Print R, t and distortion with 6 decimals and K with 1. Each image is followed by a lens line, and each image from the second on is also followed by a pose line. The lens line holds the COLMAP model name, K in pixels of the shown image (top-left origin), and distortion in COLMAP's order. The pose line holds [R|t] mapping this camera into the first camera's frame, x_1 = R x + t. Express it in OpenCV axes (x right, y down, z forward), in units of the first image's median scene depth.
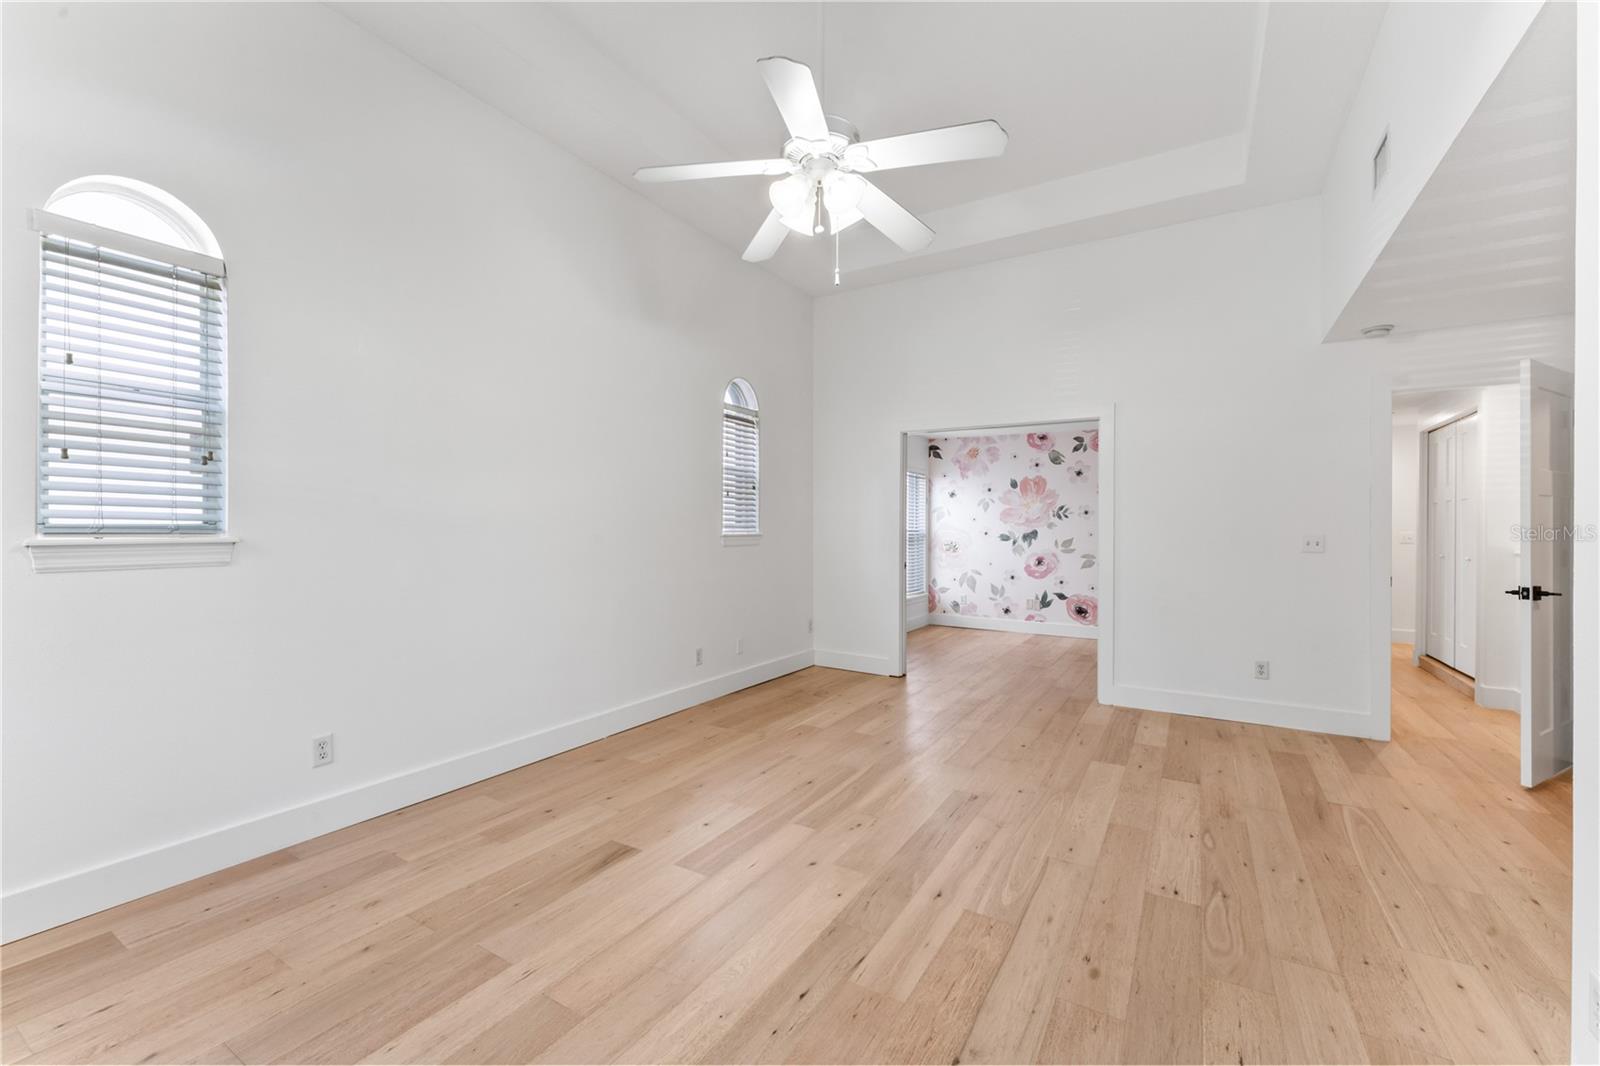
lens RADIAL K [[679.6, 0, 786.6], [0, 679.6, 515.1], [0, 0, 1]] dist [-0.007377, -0.000605]
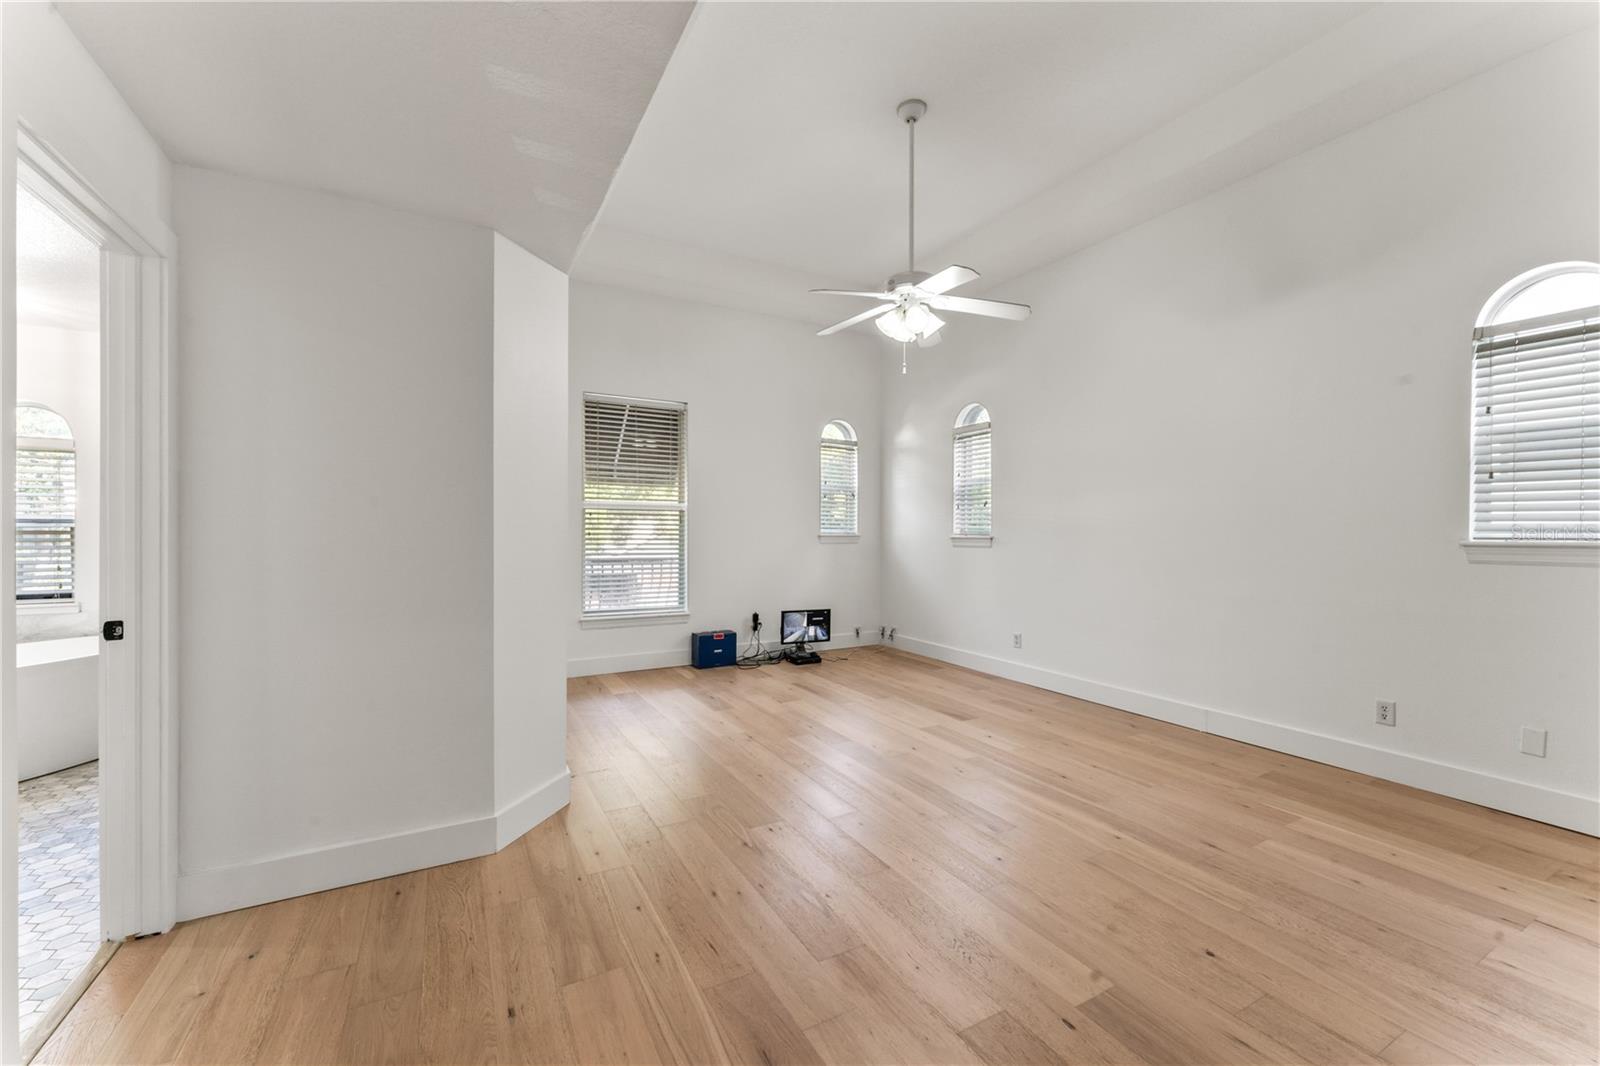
lens RADIAL K [[637.7, 0, 795.7], [0, 637.7, 549.1], [0, 0, 1]] dist [-0.007586, 0.000254]
pose [[-0.502422, 0.020944, -0.864369, 0.812577], [0.011823, 0.999780, 0.017353, 0.016351], [0.864542, -0.001500, -0.502559, 0.854155]]
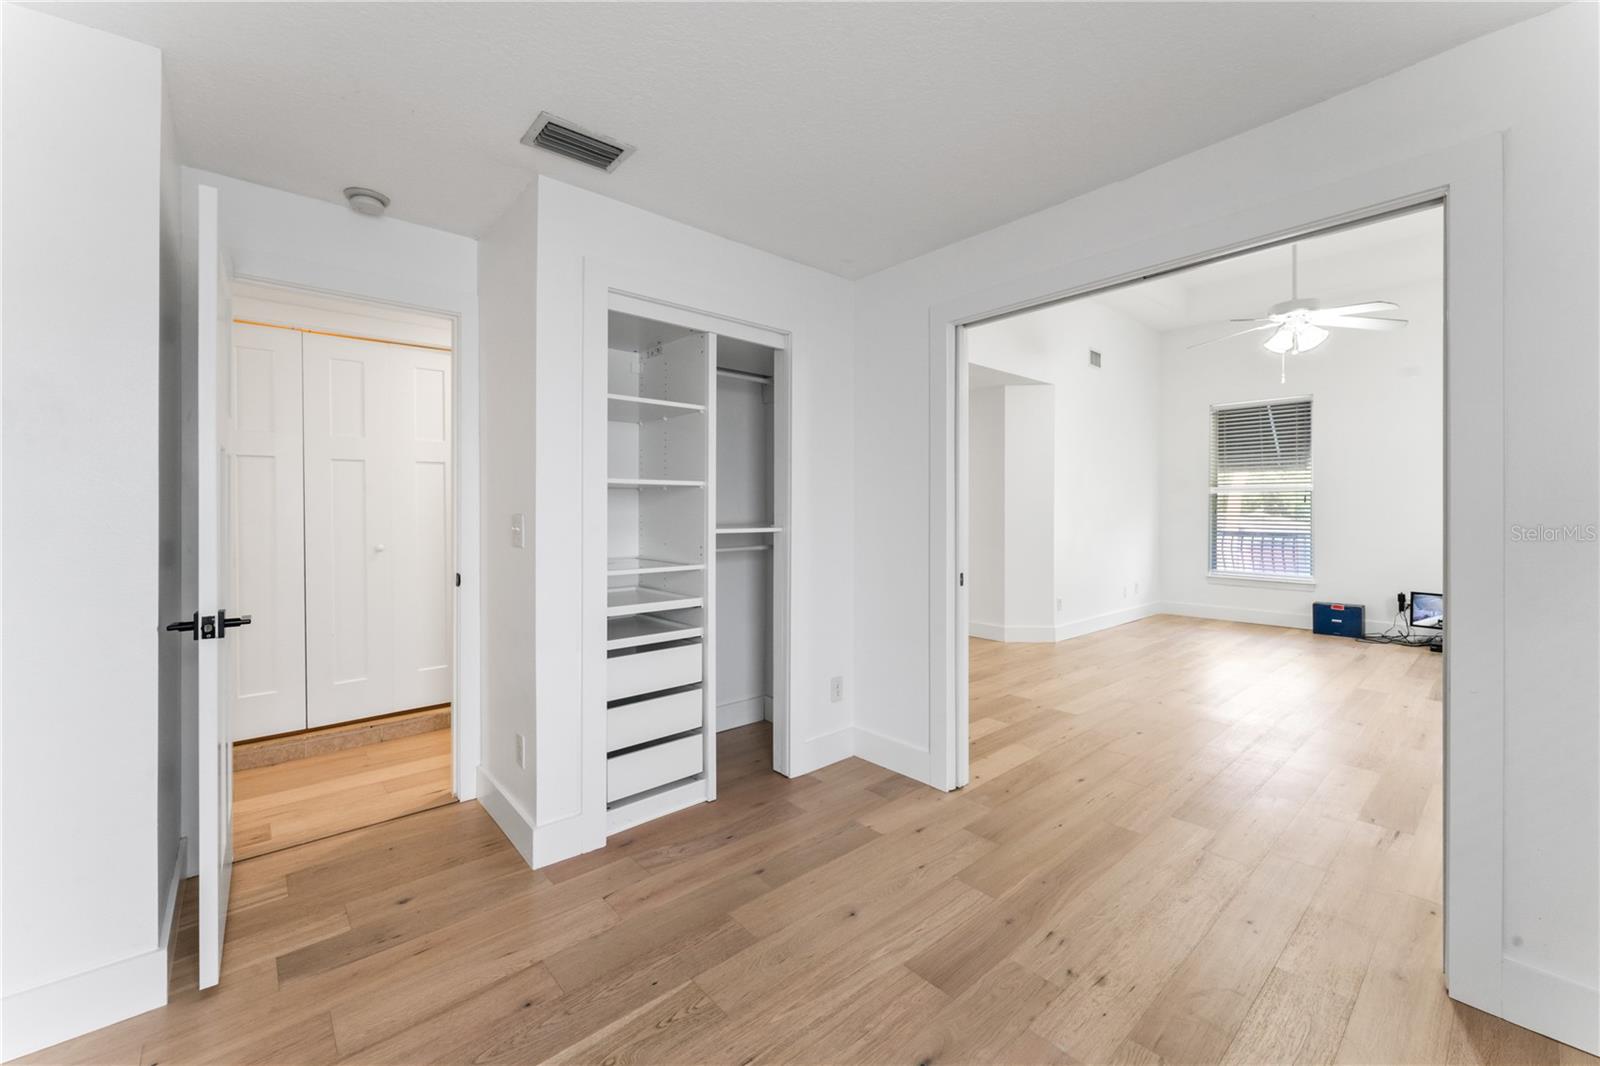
lens RADIAL K [[637.7, 0, 774.8], [0, 637.7, 521.1], [0, 0, 1]] dist [-0.007586, 0.000254]
pose [[-0.946574, -0.011068, 0.322295, 0.485900], [-0.010833, 0.999938, 0.002524, 0.036834], [-0.322303, -0.001102, -0.946636, 1.781465]]
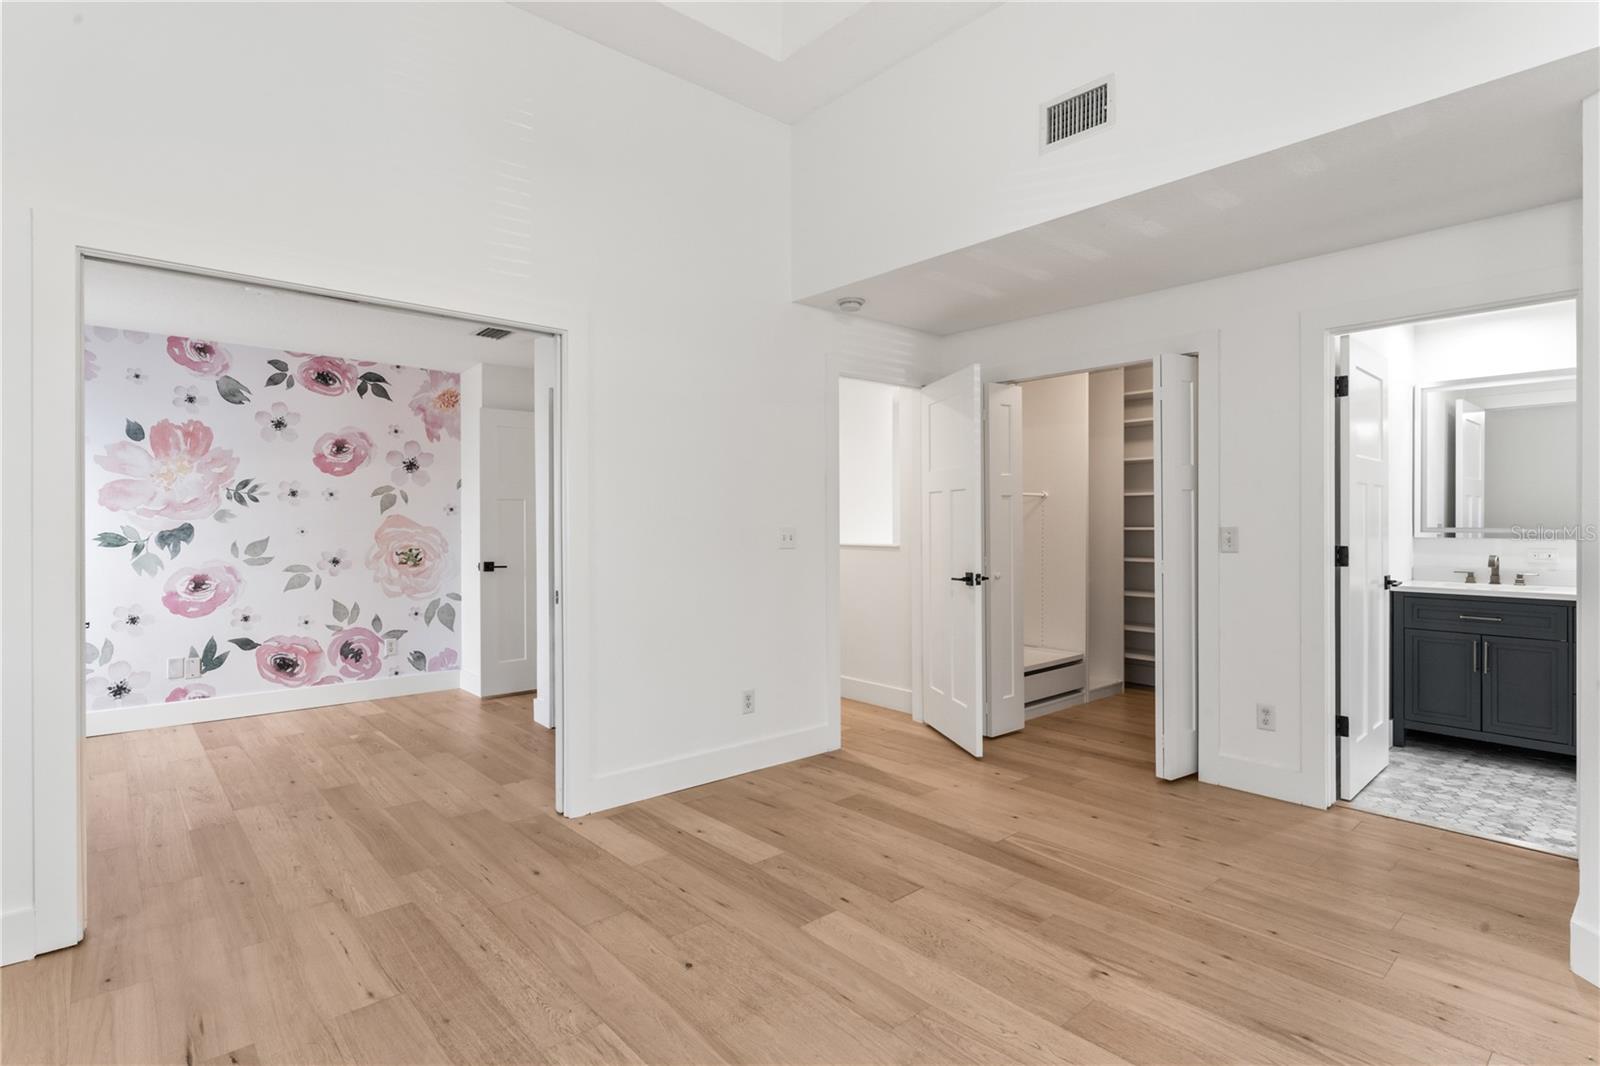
lens RADIAL K [[787.7, 0, 815.4], [0, 787.7, 528.4], [0, 0, 1]] dist [-0.007768, 0.000355]
pose [[0.275704, -0.013295, 0.961151, -0.149255], [-0.017704, 0.999665, 0.018906, 0.009503], [-0.961079, -0.022228, 0.275376, 0.670395]]
